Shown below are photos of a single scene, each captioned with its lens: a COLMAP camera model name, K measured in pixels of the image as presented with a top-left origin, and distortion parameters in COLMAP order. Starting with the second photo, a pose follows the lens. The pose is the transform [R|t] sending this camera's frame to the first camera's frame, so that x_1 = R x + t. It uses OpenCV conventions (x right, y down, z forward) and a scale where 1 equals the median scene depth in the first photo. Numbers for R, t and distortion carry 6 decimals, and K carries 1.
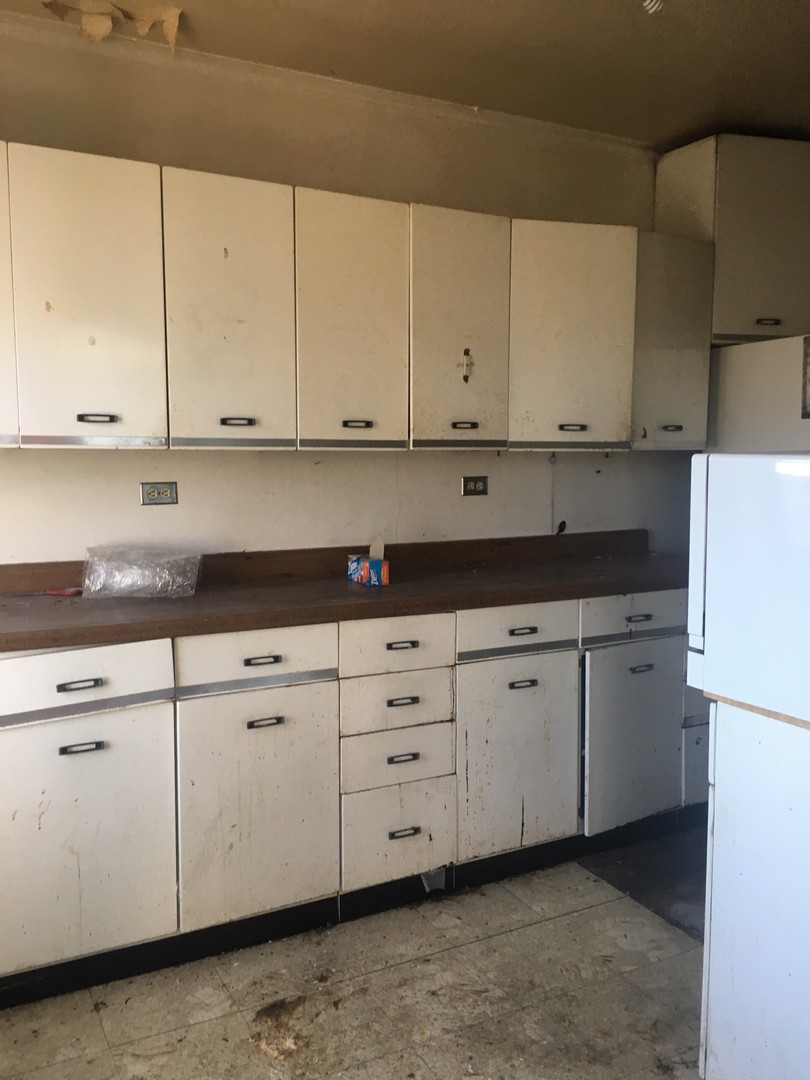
lens RADIAL K [[918.9, 0, 410.2], [0, 918.9, 539.7], [0, 0, 1]] dist [0.055013, -0.058489]
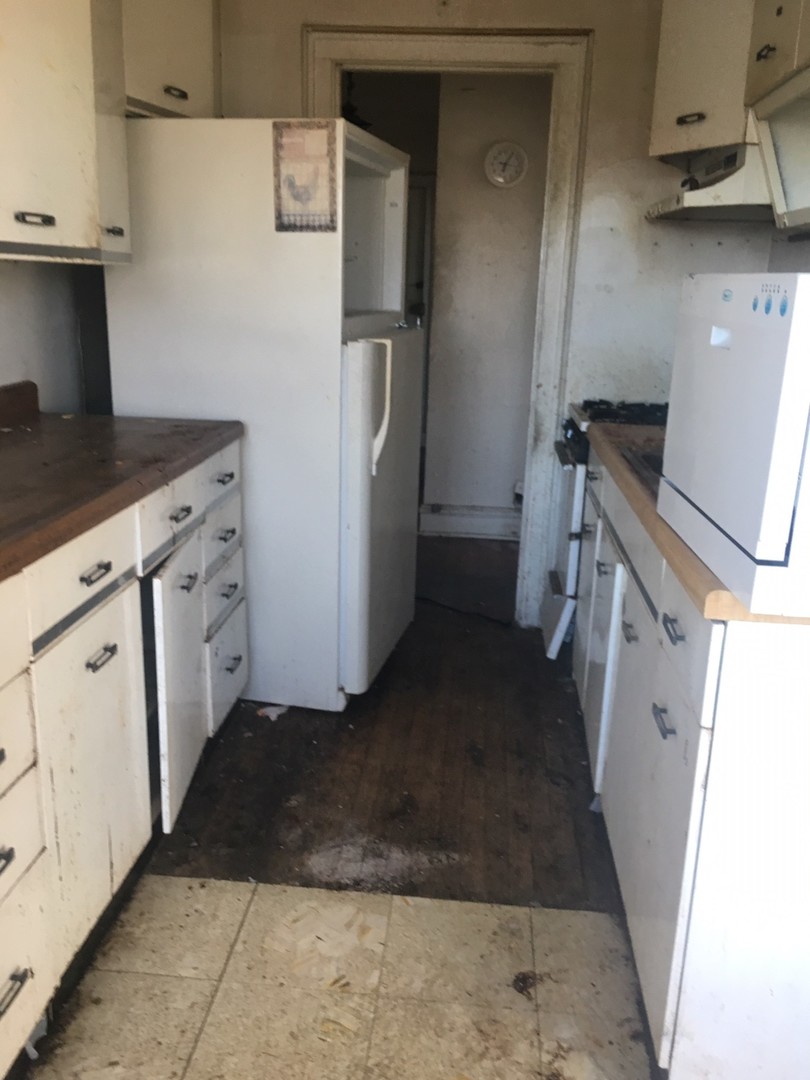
lens RADIAL K [[918.9, 0, 404.7], [0, 918.9, 541.1], [0, 0, 1]] dist [0.055013, -0.058489]
pose [[0.552264, -0.204695, 0.808149, -0.246286], [0.053824, 0.976120, 0.210459, -0.035822], [-0.831930, -0.072731, 0.550093, 0.509540]]
